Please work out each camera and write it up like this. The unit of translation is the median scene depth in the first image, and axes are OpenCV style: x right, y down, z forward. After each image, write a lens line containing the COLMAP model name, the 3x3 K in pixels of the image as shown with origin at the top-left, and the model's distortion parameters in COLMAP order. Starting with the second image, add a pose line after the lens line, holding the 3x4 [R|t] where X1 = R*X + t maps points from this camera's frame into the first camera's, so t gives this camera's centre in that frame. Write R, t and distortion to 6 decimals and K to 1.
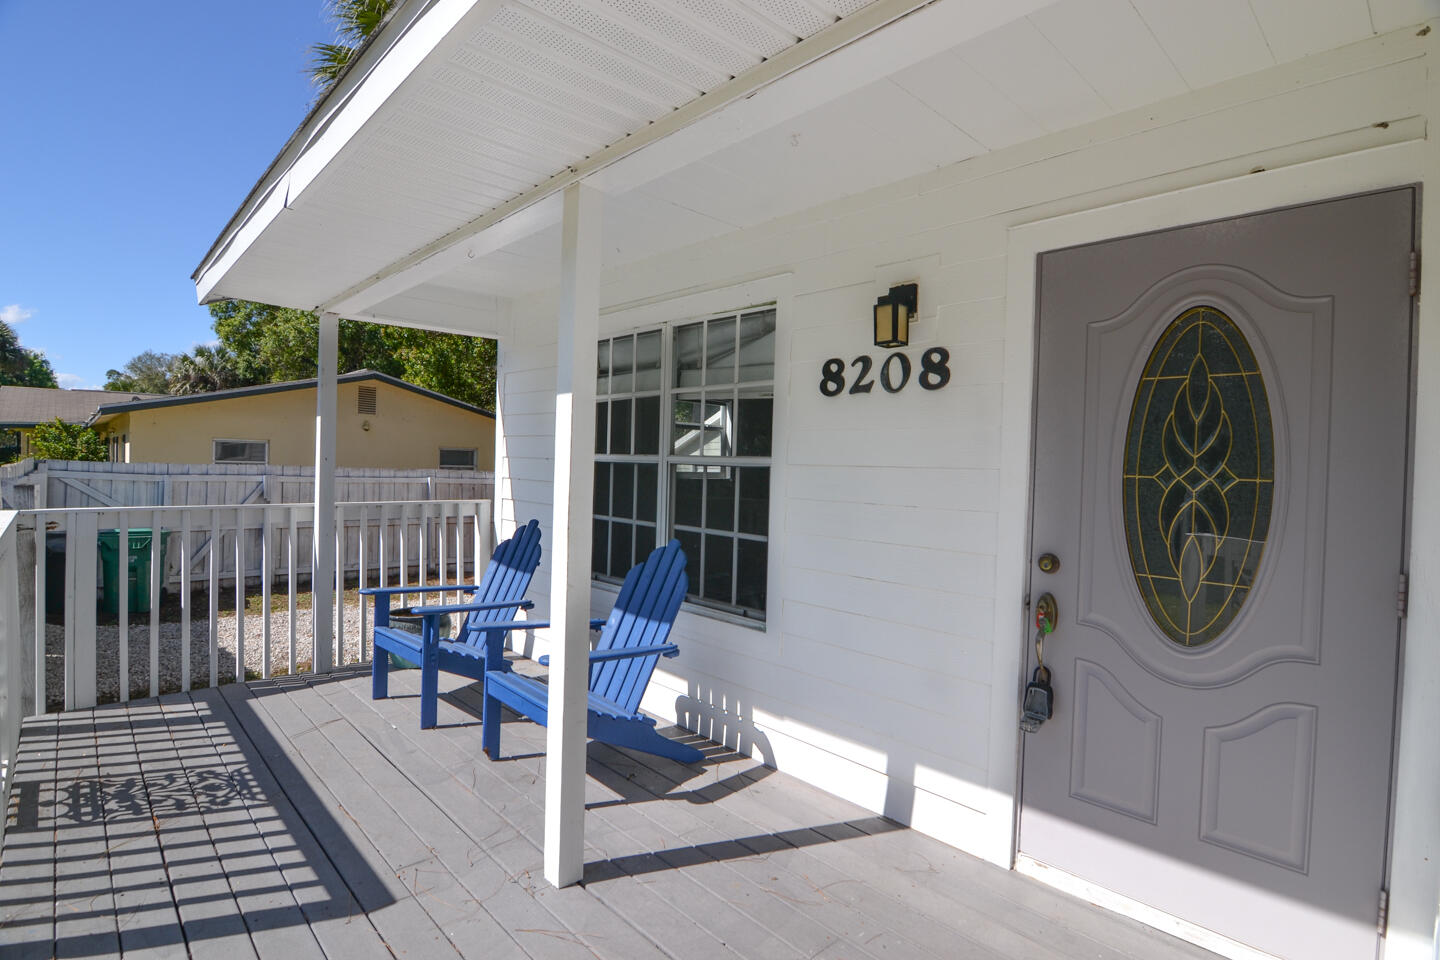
lens RADIAL K [[719.8, 0, 720.0], [0, 719.8, 480.0], [0, 0, 1]] dist [-0.000314, -0.012607]
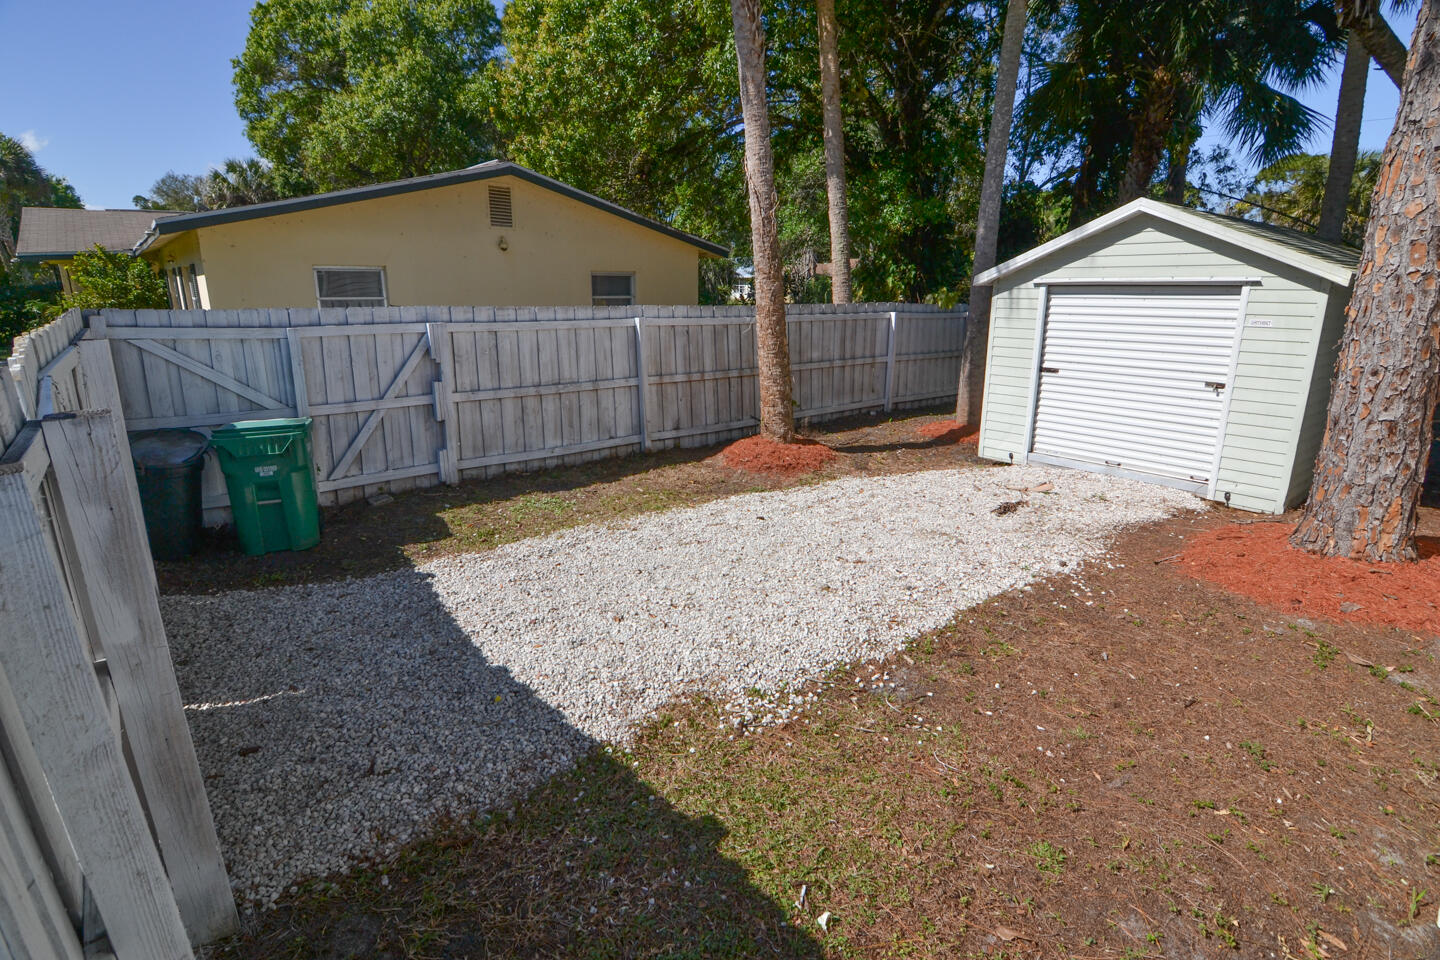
lens RADIAL K [[719.8, 0, 720.0], [0, 719.8, 480.0], [0, 0, 1]] dist [-0.000314, -0.012607]
pose [[0.998477, -0.005523, -0.054888, -0.182896], [0.018645, 0.970209, 0.241552, -0.011282], [0.051919, -0.242208, 0.968834, 0.191023]]
